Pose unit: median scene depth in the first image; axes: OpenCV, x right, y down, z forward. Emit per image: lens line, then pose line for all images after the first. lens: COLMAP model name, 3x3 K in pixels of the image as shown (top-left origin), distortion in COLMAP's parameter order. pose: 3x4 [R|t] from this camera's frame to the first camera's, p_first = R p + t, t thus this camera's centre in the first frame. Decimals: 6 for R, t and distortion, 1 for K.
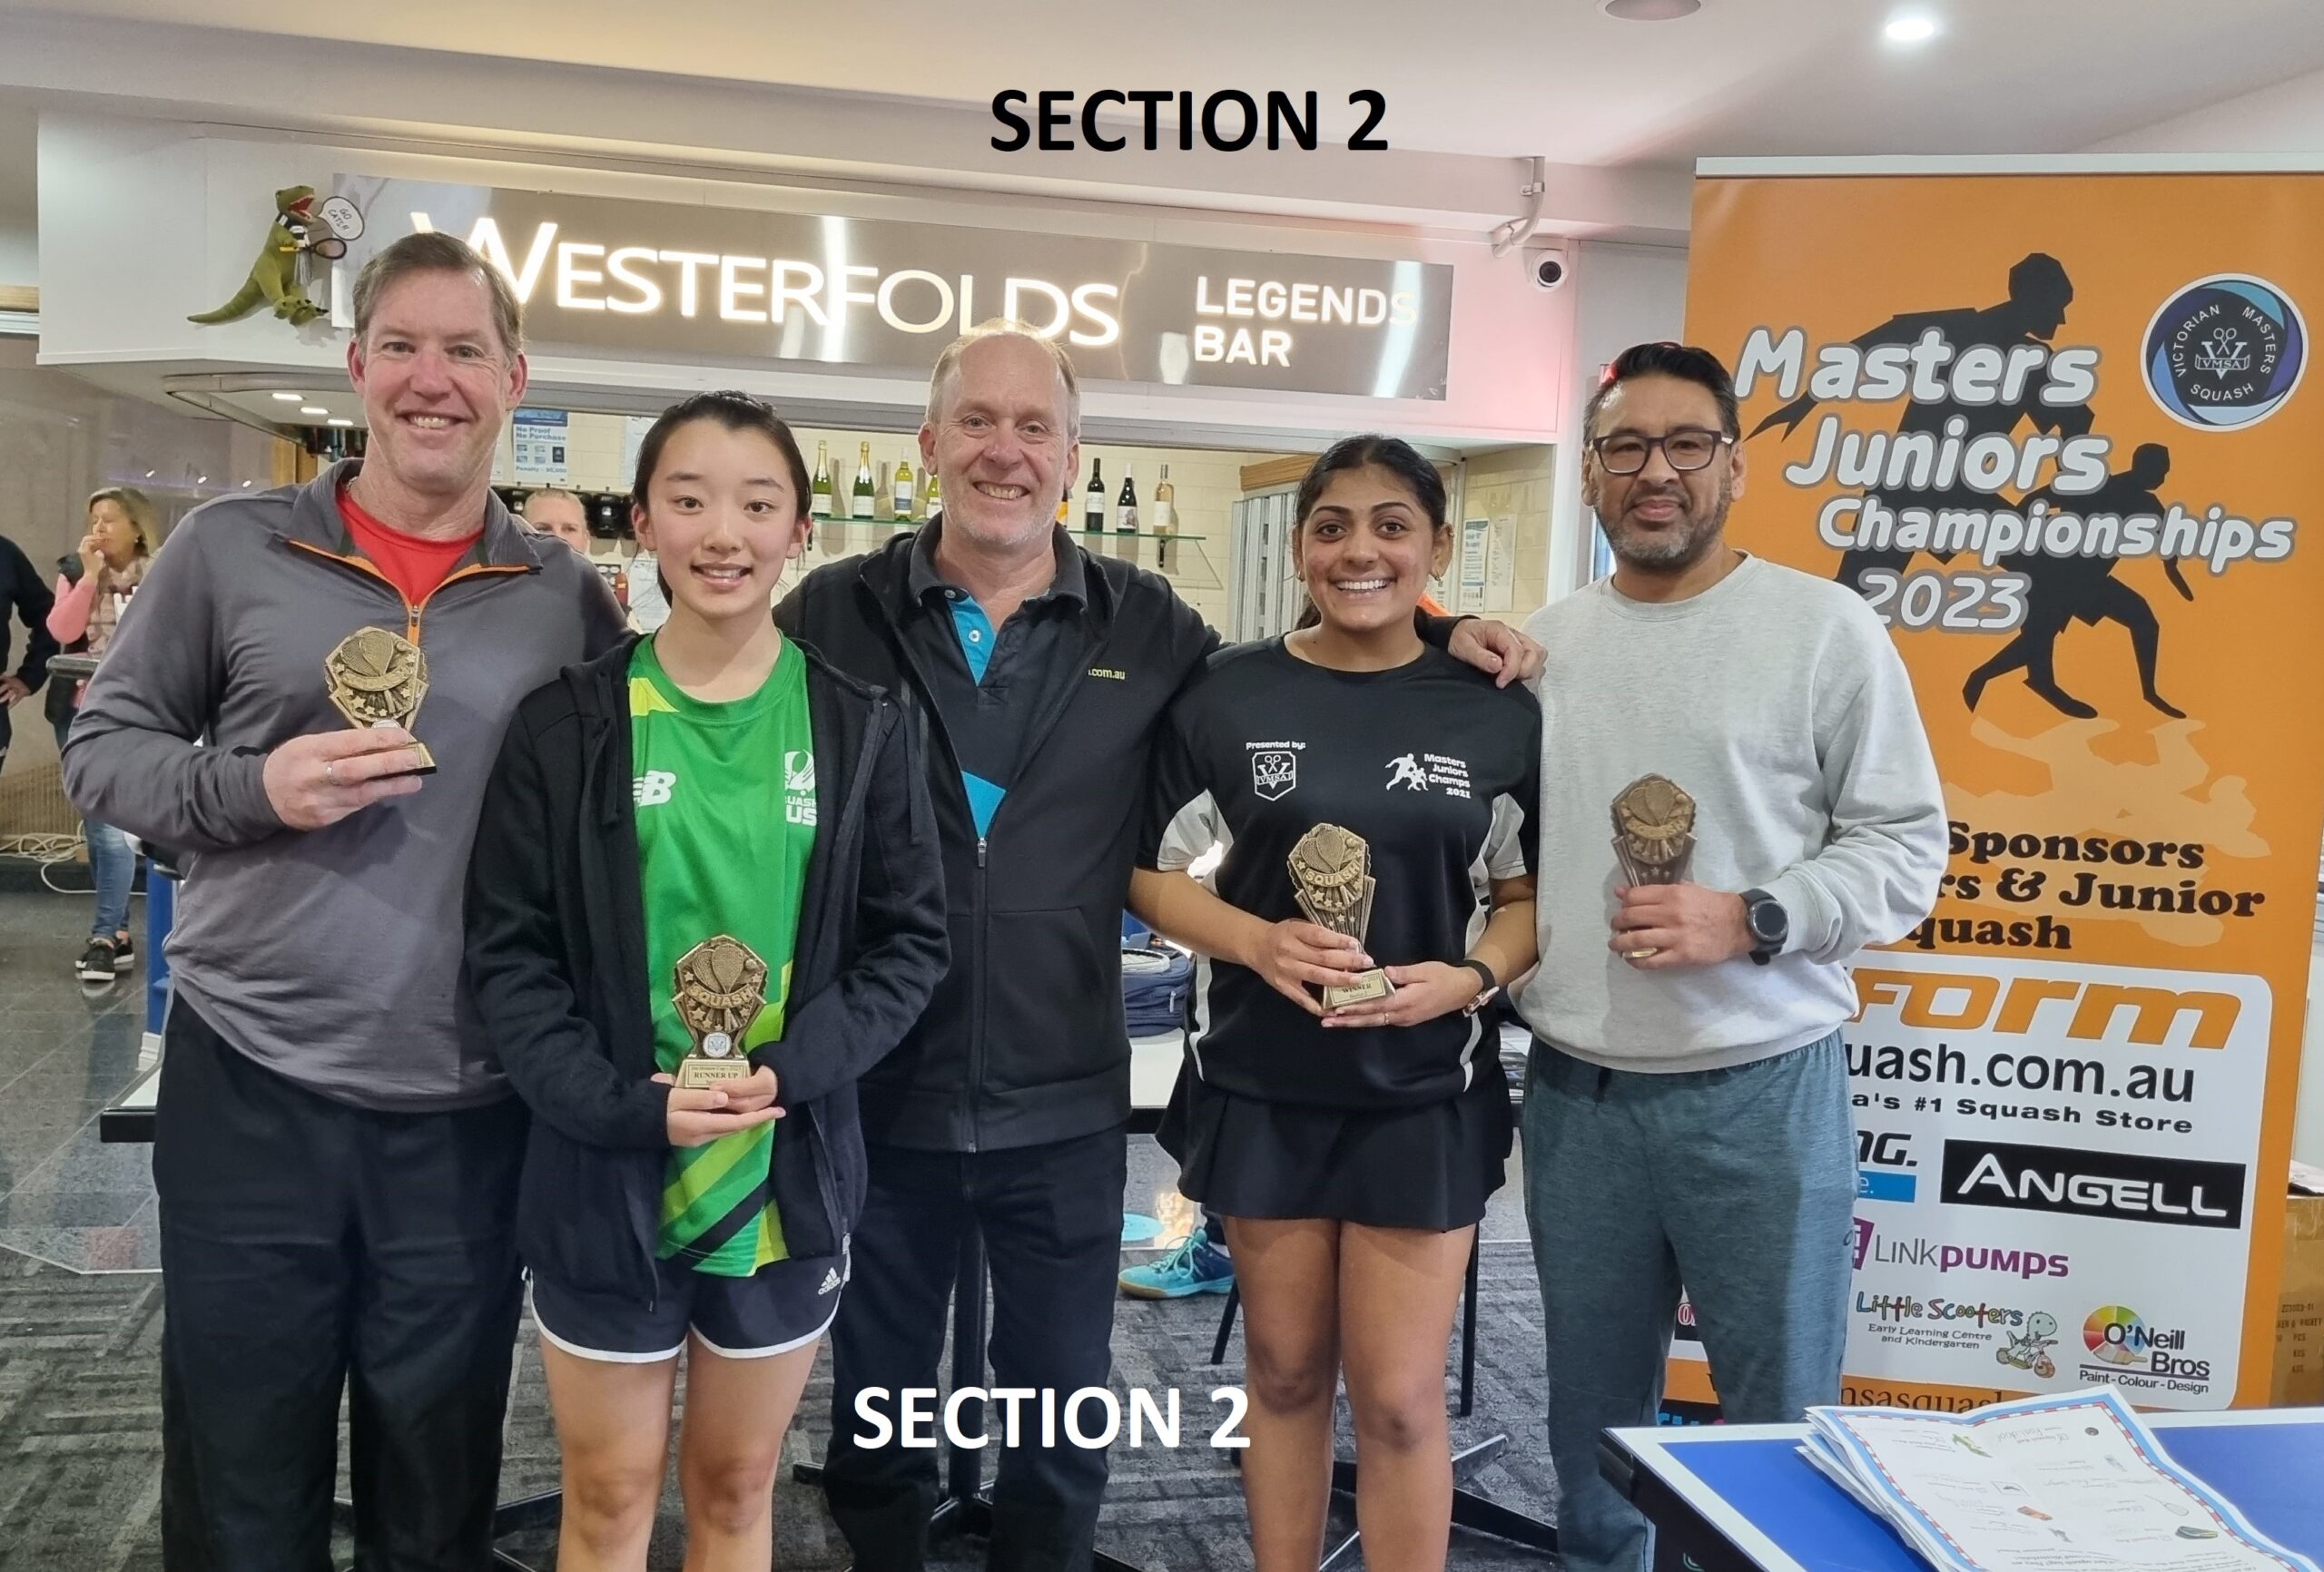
lens RADIAL K [[2131.6, 0, 1137.9], [0, 2131.6, 808.2], [0, 0, 1]] dist [0.049806, -0.038619]
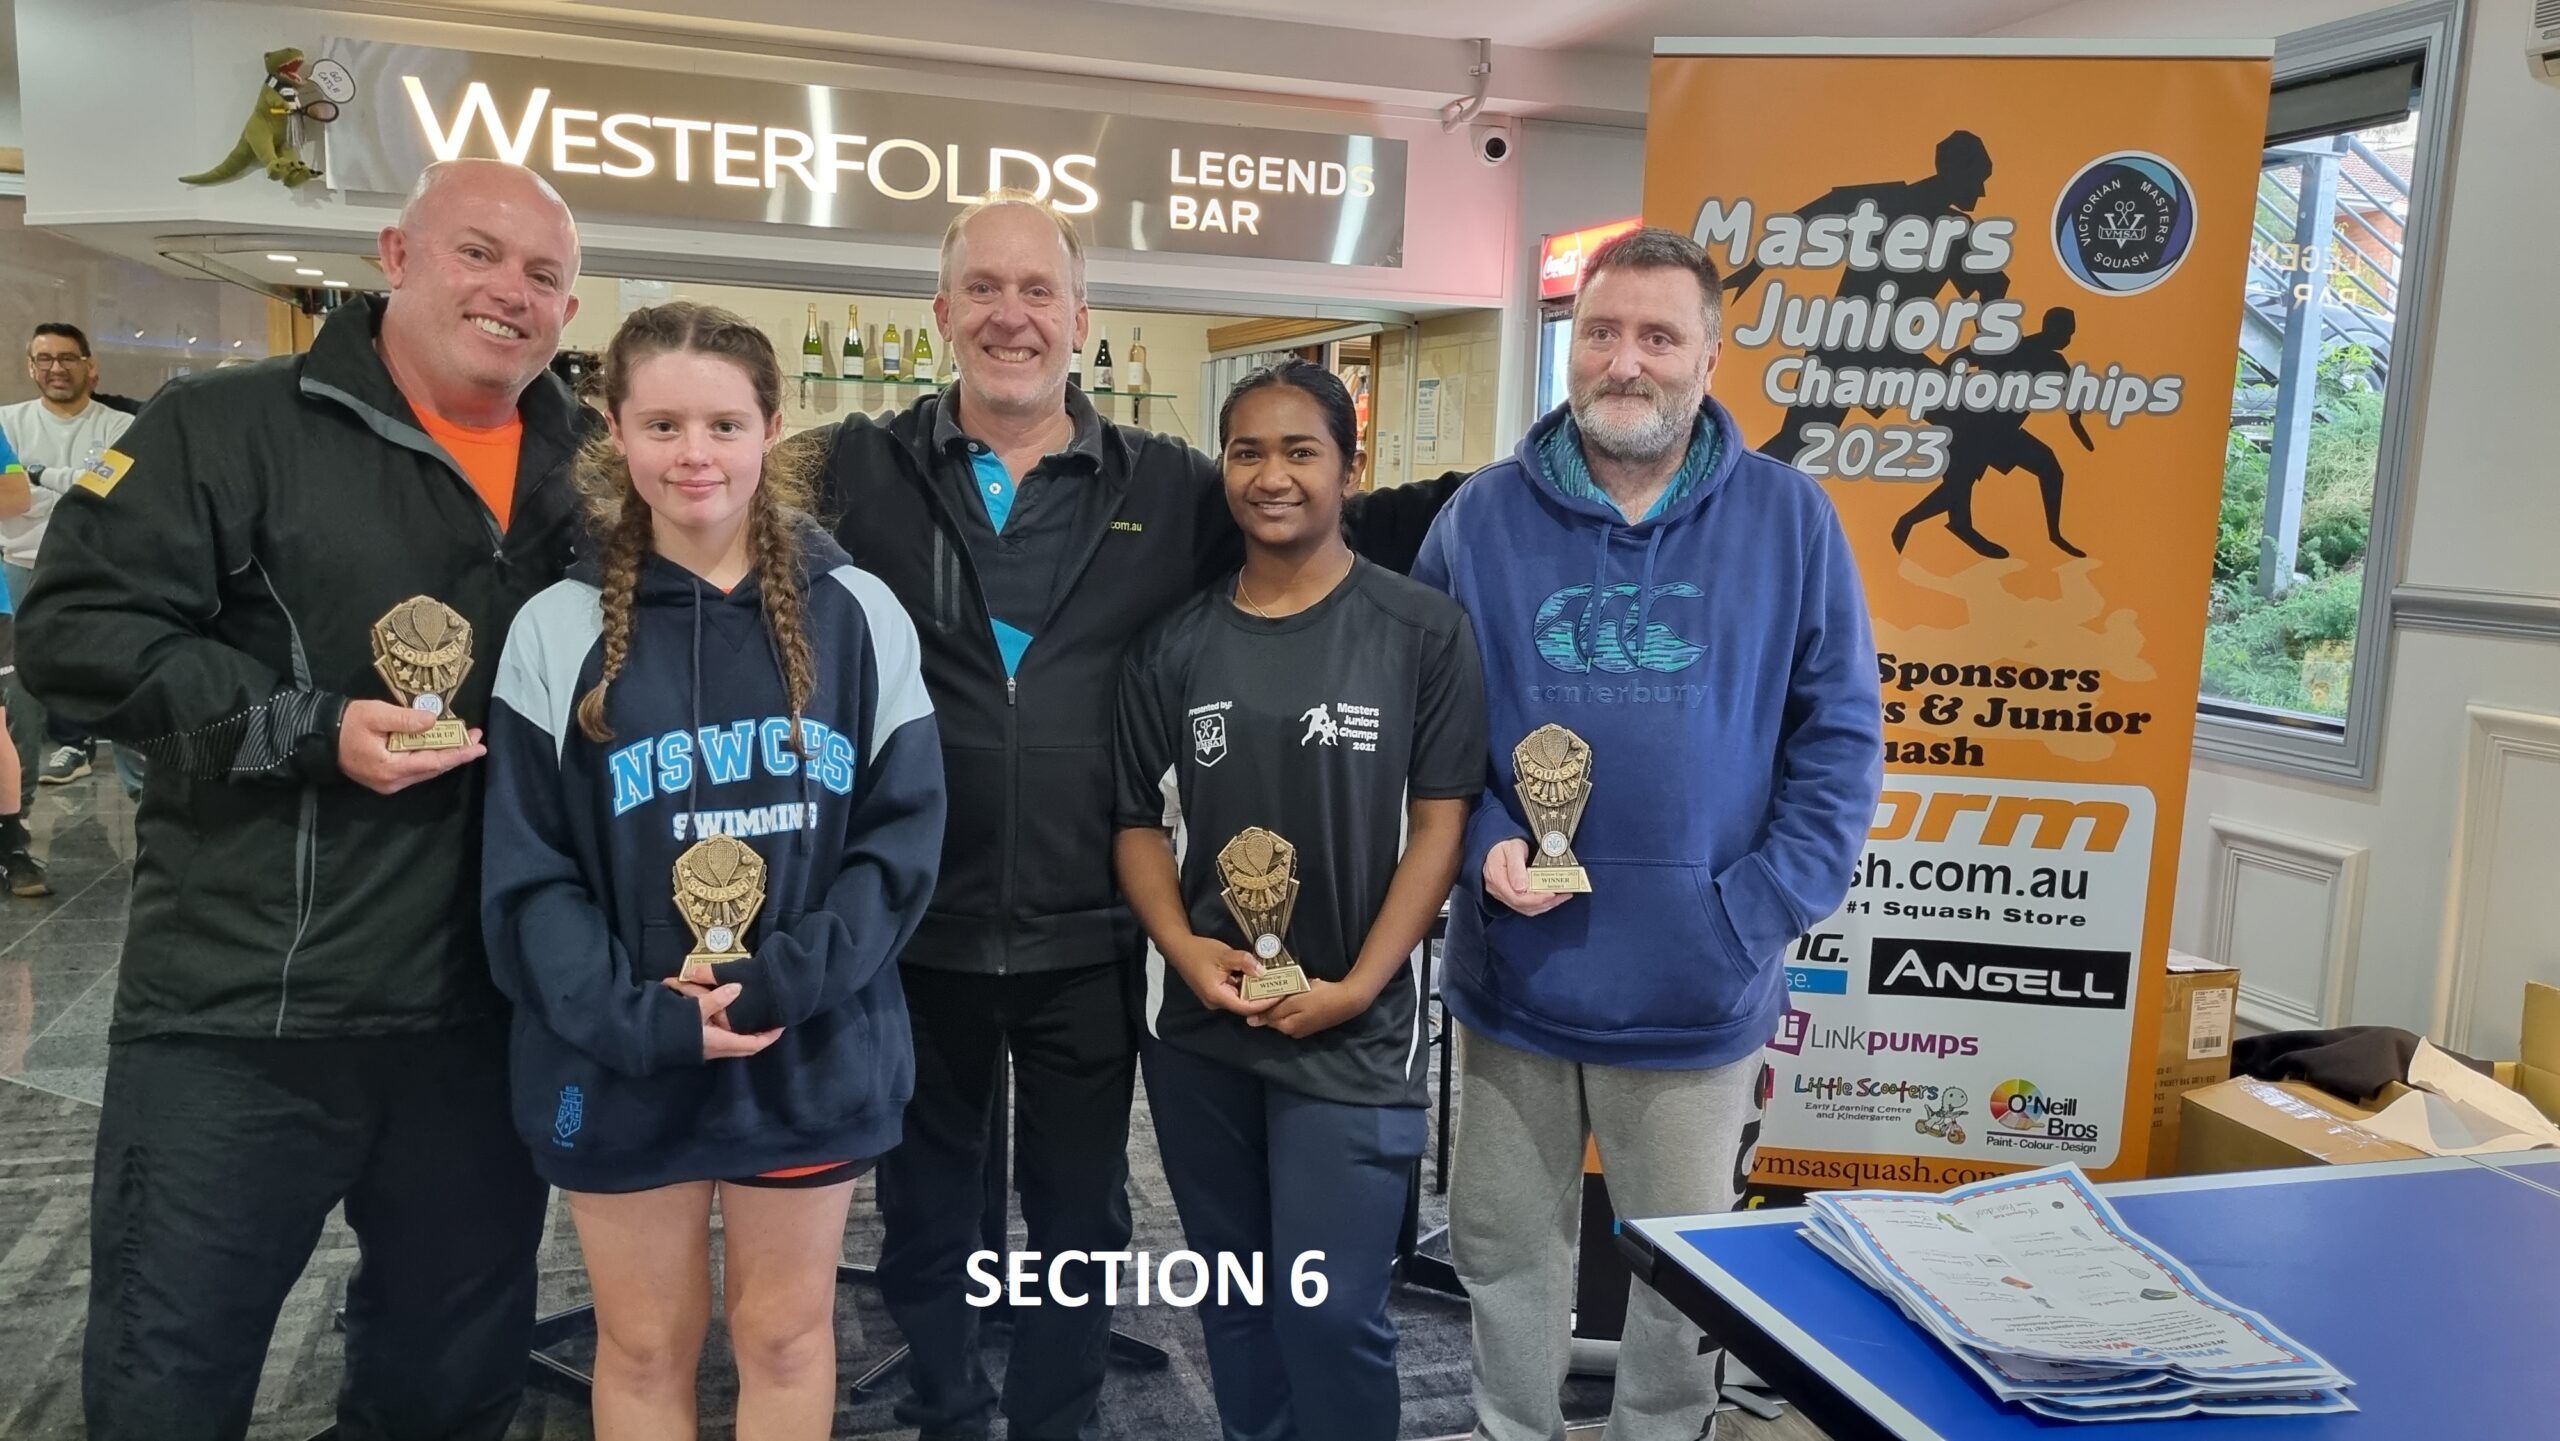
lens RADIAL K [[1946.8, 0, 1280.1], [0, 1946.8, 758.3], [0, 0, 1]] dist [0.051423, -0.033293]
pose [[0.995968, -0.018861, 0.087703, -0.019342], [0.013810, 0.998230, 0.057844, -0.002266], [-0.088639, -0.056400, 0.994466, 0.019448]]
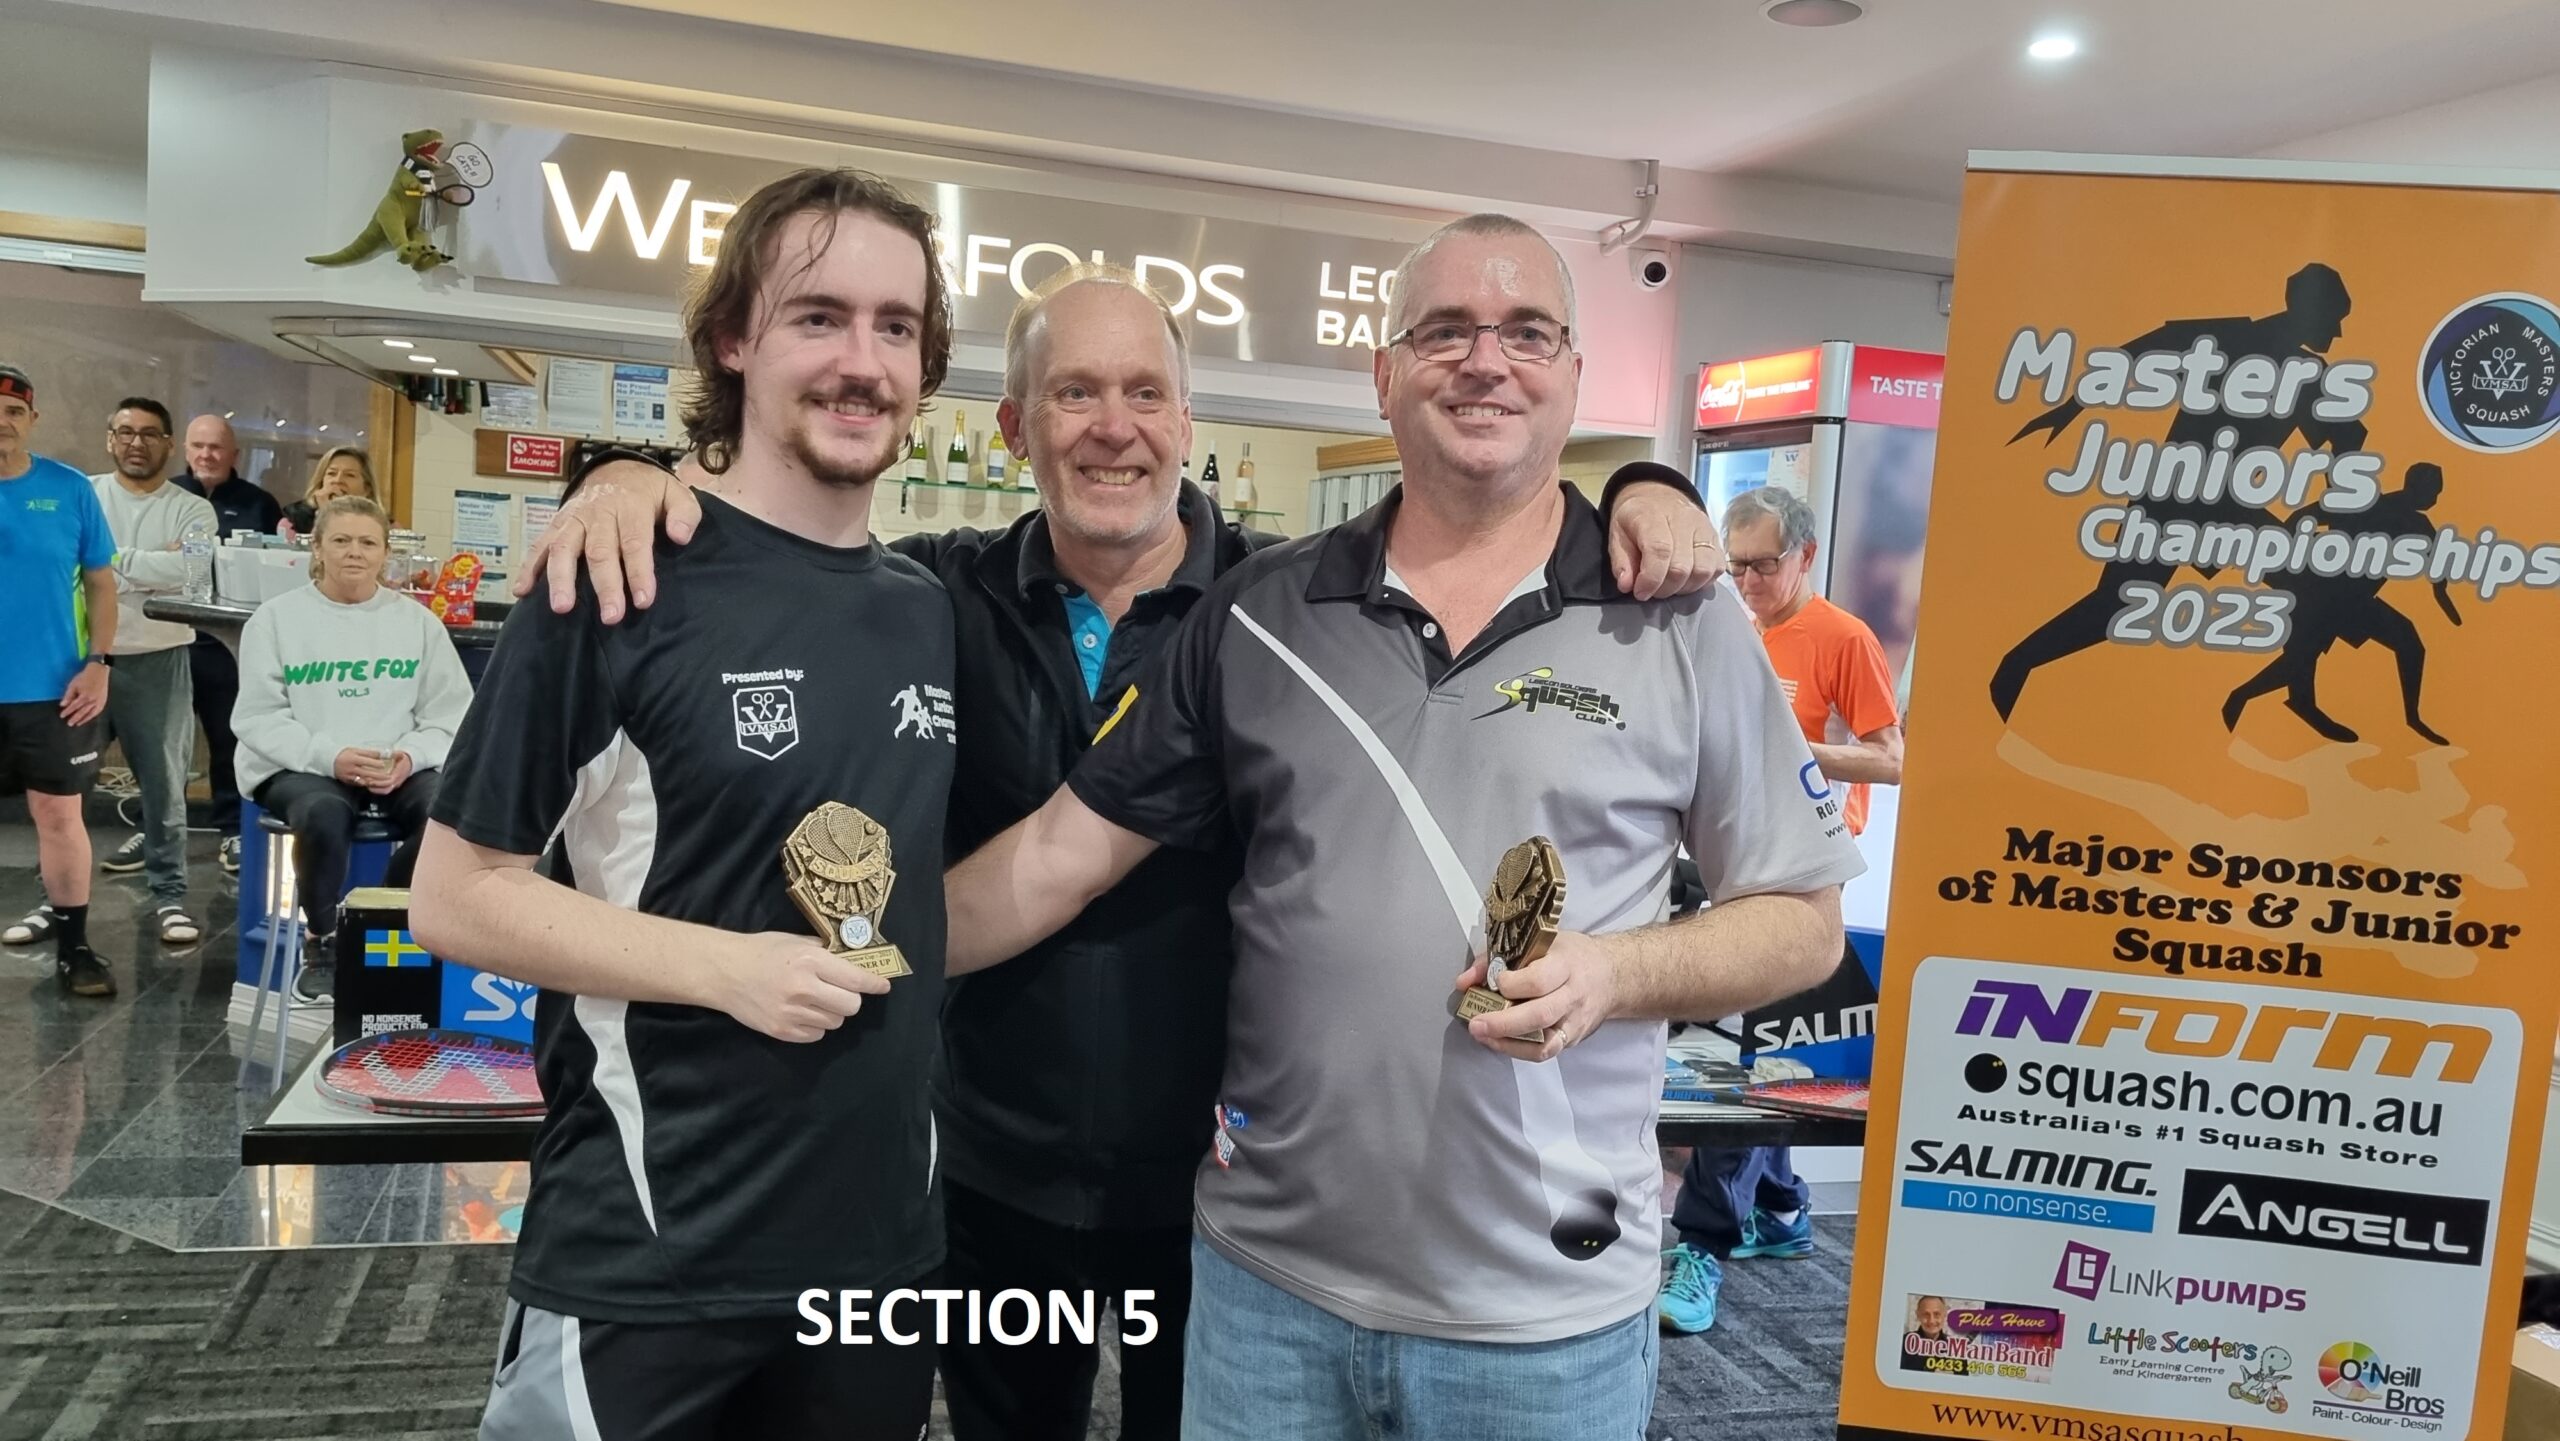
lens RADIAL K [[1958.1, 0, 1287.4], [0, 1958.1, 754.7], [0, 0, 1]] dist [0.050231, -0.039863]
pose [[0.997373, 0.024802, 0.068064, -0.097213], [-0.024704, 0.999692, -0.002283, -0.021706], [-0.068100, 0.000595, 0.997678, 0.133687]]
